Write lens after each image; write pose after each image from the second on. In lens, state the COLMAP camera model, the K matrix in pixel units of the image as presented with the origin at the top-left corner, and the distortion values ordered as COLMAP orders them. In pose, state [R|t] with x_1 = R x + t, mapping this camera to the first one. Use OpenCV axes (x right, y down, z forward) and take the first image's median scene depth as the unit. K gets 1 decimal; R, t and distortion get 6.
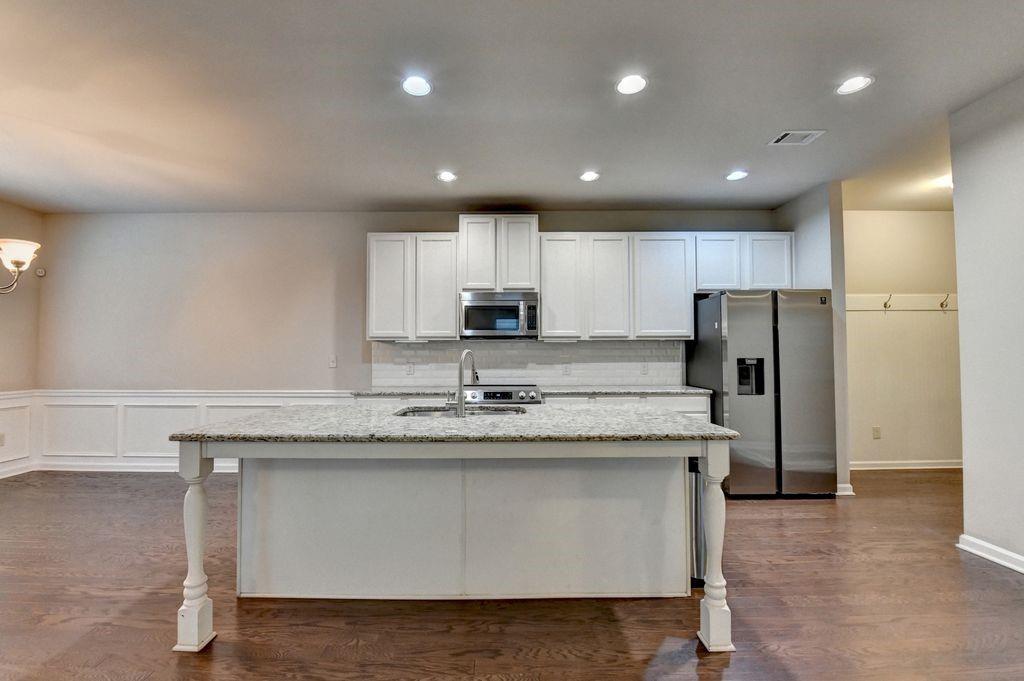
lens RADIAL K [[425.3, 0, 501.4], [0, 425.3, 339.9], [0, 0, 1]] dist [-0.018845, -0.000212]
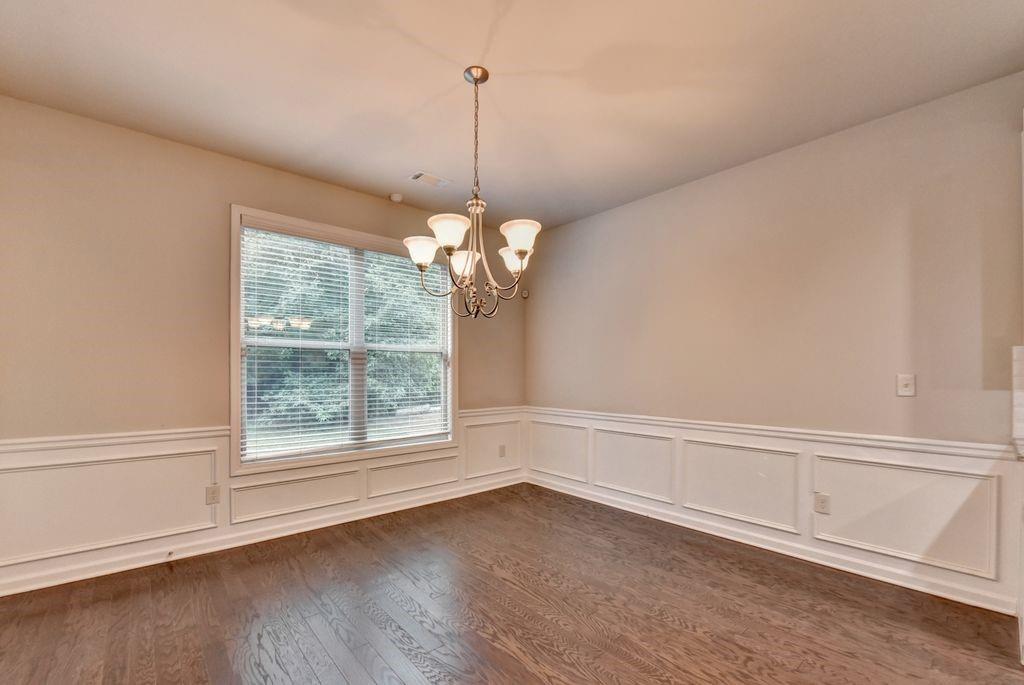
lens RADIAL K [[428.1, 0, 506.1], [0, 428.1, 370.7], [0, 0, 1]] dist [-0.018818, -0.000328]
pose [[0.655008, -0.001747, -0.755620, -0.355764], [0.023623, 0.999556, 0.018167, 0.010290], [0.755253, -0.029749, 0.654758, 0.274814]]
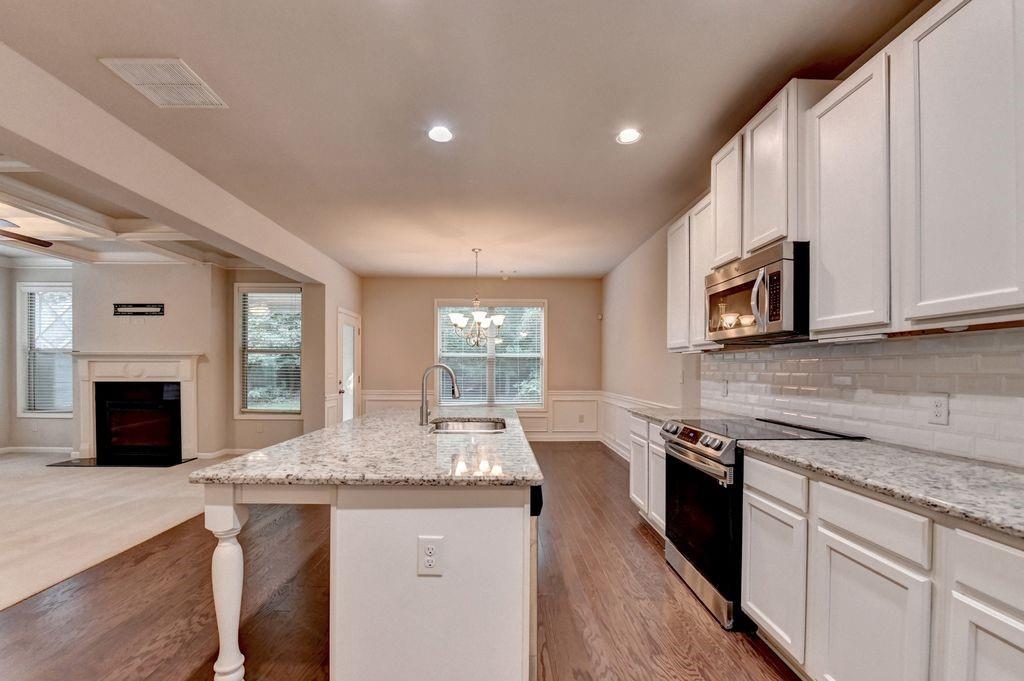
lens RADIAL K [[428.1, 0, 506.1], [0, 428.1, 368.7], [0, 0, 1]] dist [-0.018818, -0.000328]
pose [[0.021546, 0.000600, -0.999768, 0.553505], [0.029195, 0.999573, 0.001229, 0.022856], [0.999341, -0.029215, 0.021519, 0.653753]]
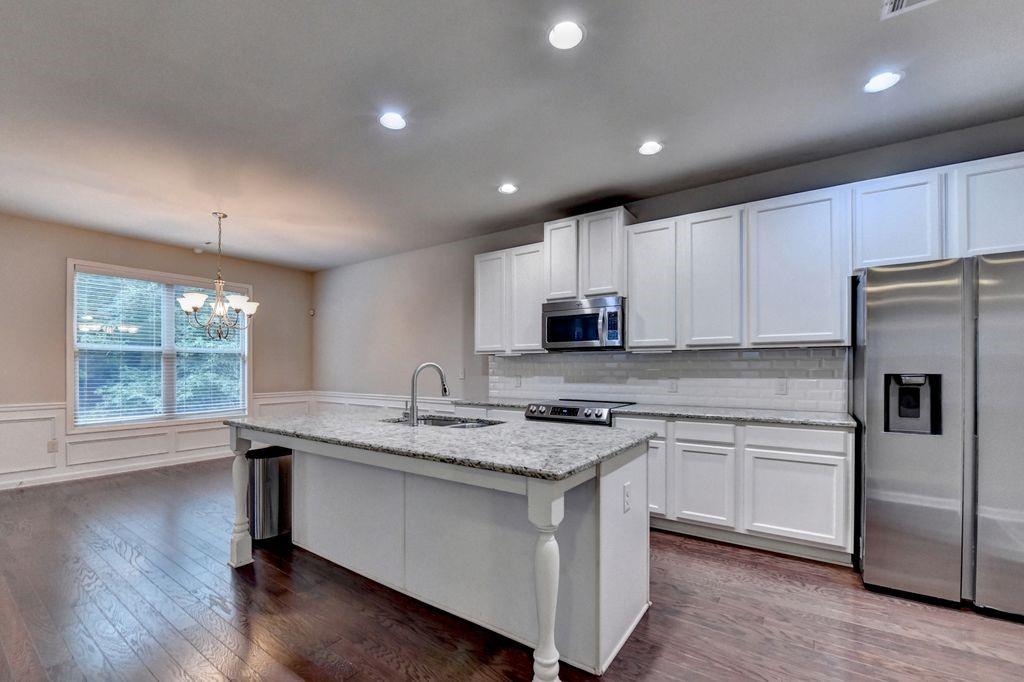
lens RADIAL K [[434.9, 0, 518.4], [0, 434.9, 366.5], [0, 0, 1]] dist [-0.020296, -0.000305]
pose [[0.825461, -0.000503, -0.564459, 0.408552], [0.018435, 0.999490, 0.026067, 0.004909], [0.564158, -0.031923, 0.825050, 0.141746]]
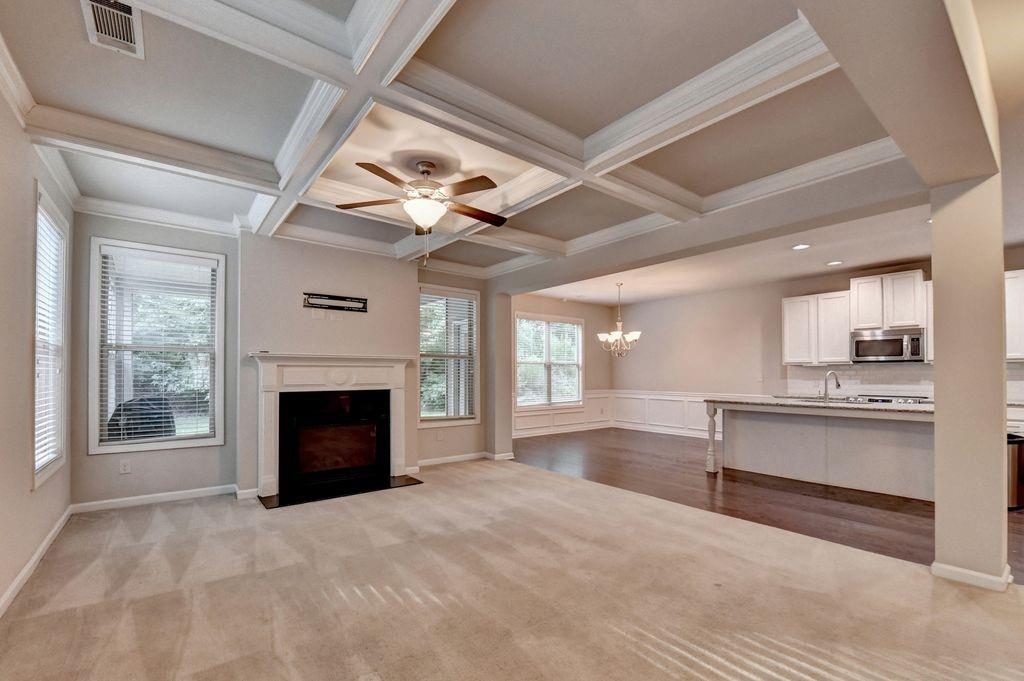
lens RADIAL K [[428.1, 0, 506.1], [0, 428.1, 368.7], [0, 0, 1]] dist [-0.018818, -0.000328]
pose [[0.609631, -0.007249, -0.792652, 0.331306], [0.024849, 0.999642, 0.009969, -0.027155], [0.792296, -0.025774, 0.609592, -0.848194]]
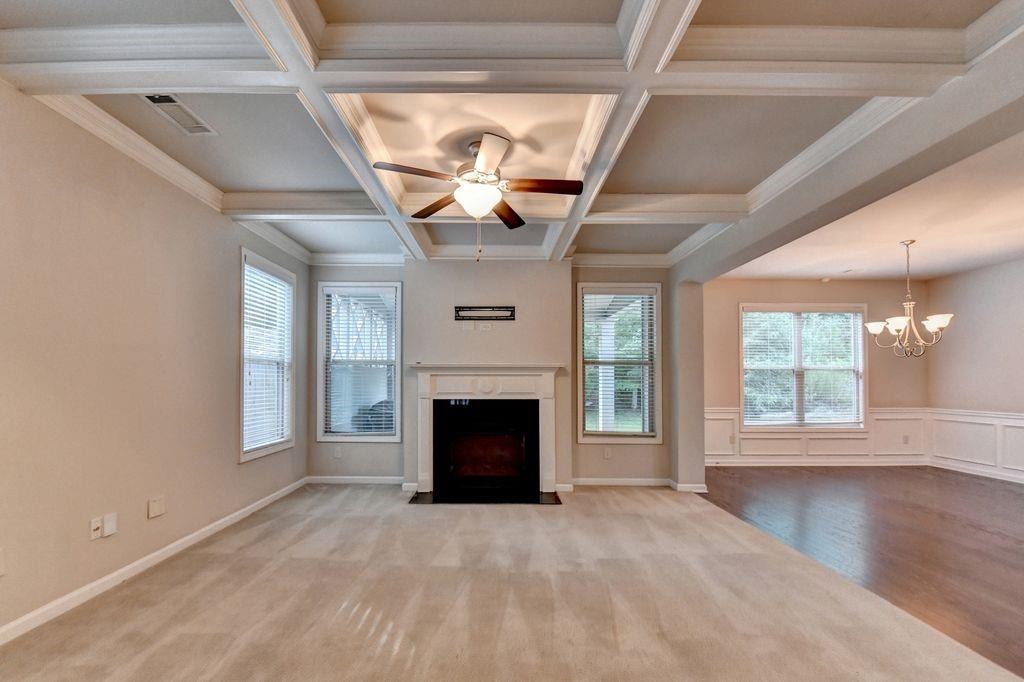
lens RADIAL K [[420.8, 0, 501.0], [0, 420.8, 377.6], [0, 0, 1]] dist [-0.015423, -0.000150]
pose [[-0.002234, -0.009995, -0.999948, 0.301113], [0.030872, 0.999473, -0.010060, -0.014573], [0.999521, -0.030893, -0.001924, -0.466255]]
